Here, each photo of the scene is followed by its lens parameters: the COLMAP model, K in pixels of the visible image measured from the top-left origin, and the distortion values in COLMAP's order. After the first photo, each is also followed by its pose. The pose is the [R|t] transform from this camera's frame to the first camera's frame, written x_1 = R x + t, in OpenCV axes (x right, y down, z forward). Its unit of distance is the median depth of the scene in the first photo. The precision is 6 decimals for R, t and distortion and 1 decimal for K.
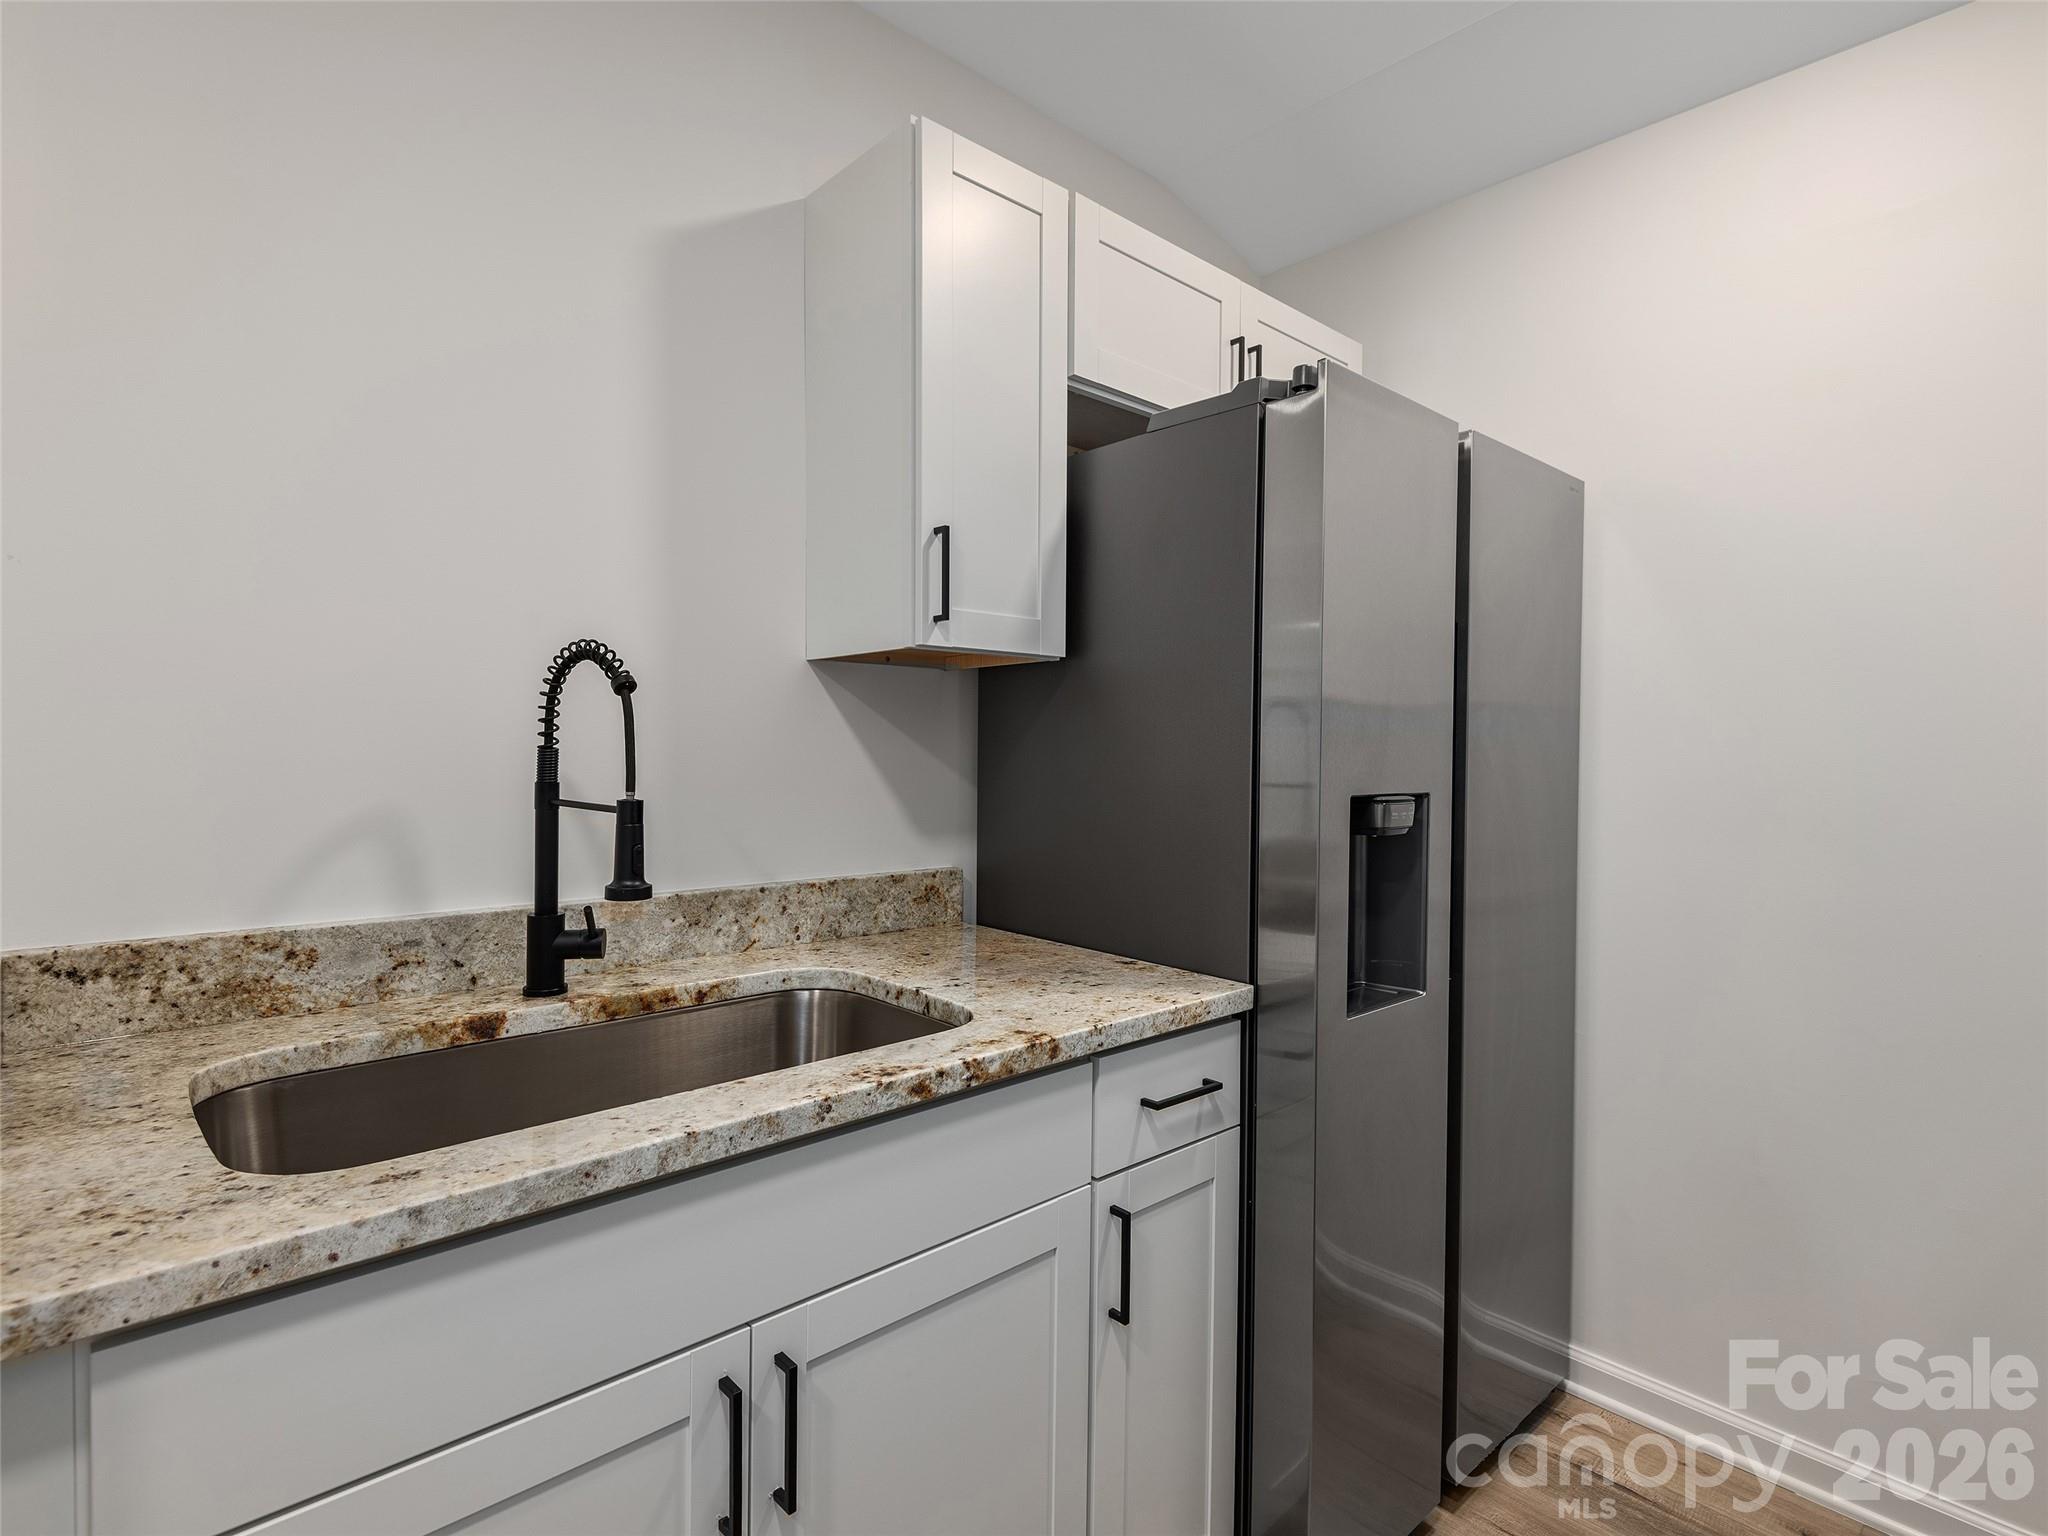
lens RADIAL K [[1032.8, 0, 1024.0], [0, 1032.8, 768.0], [0, 0, 1]] dist [0.037691, -0.025741]
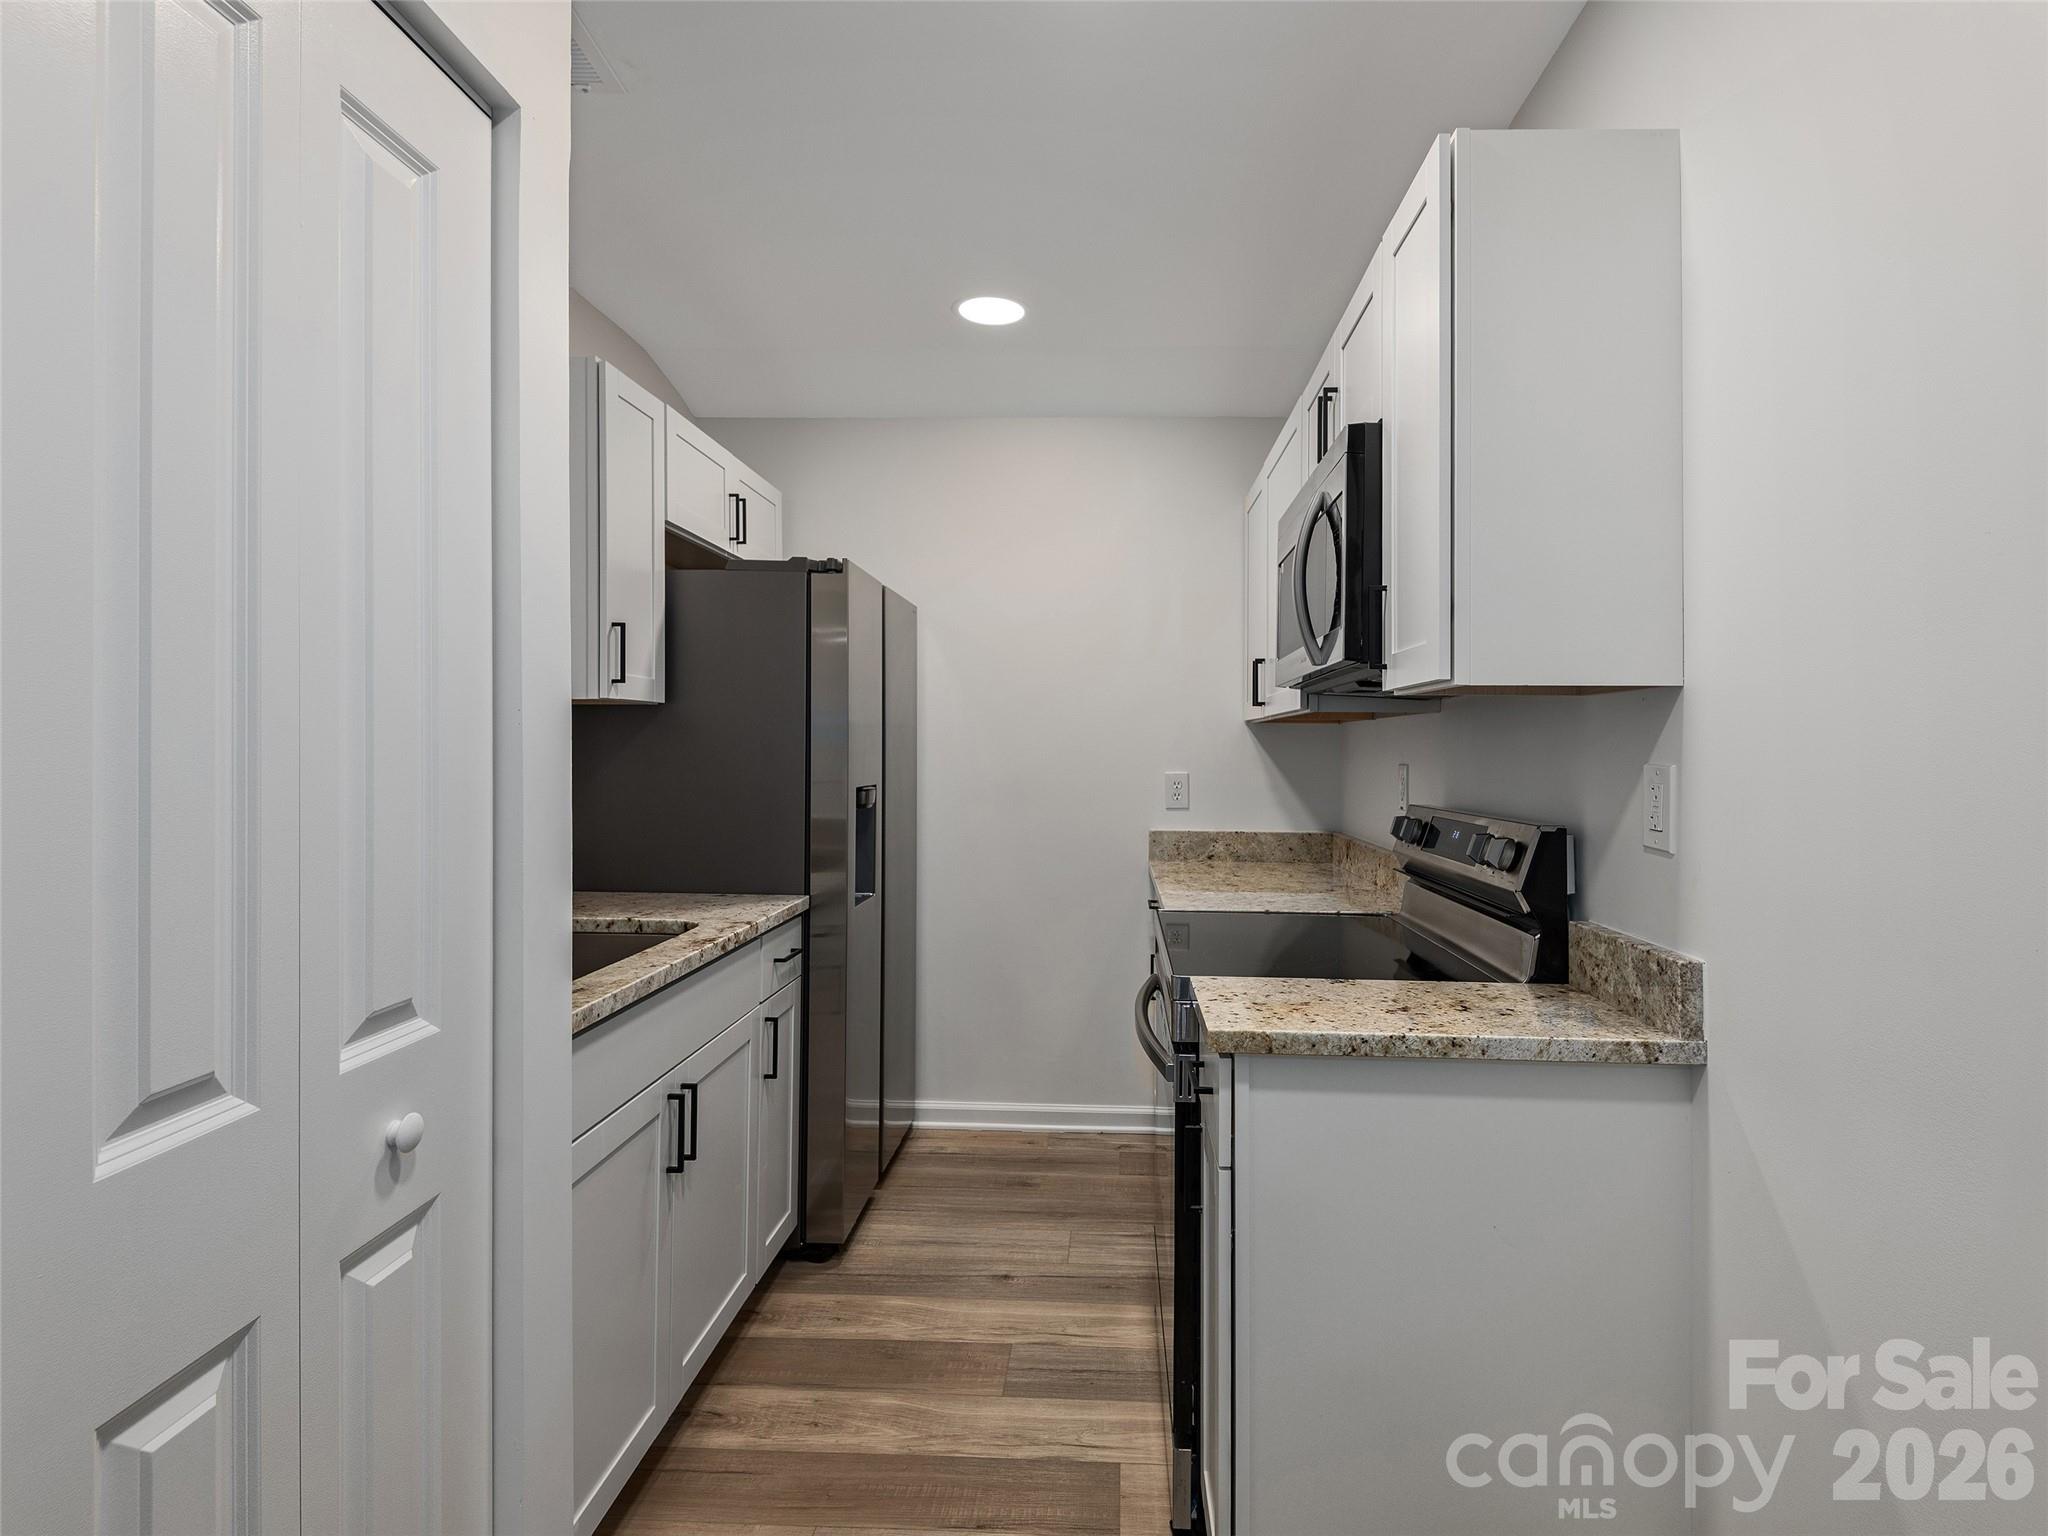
lens RADIAL K [[981.9, 0, 1014.4], [0, 981.9, 747.6], [0, 0, 1]] dist [0.043286, -0.021130]
pose [[0.752494, -0.008968, 0.658539, -0.616039], [0.018909, 0.999789, -0.007991, -0.022935], [-0.658328, 0.018465, 0.752505, -0.503588]]
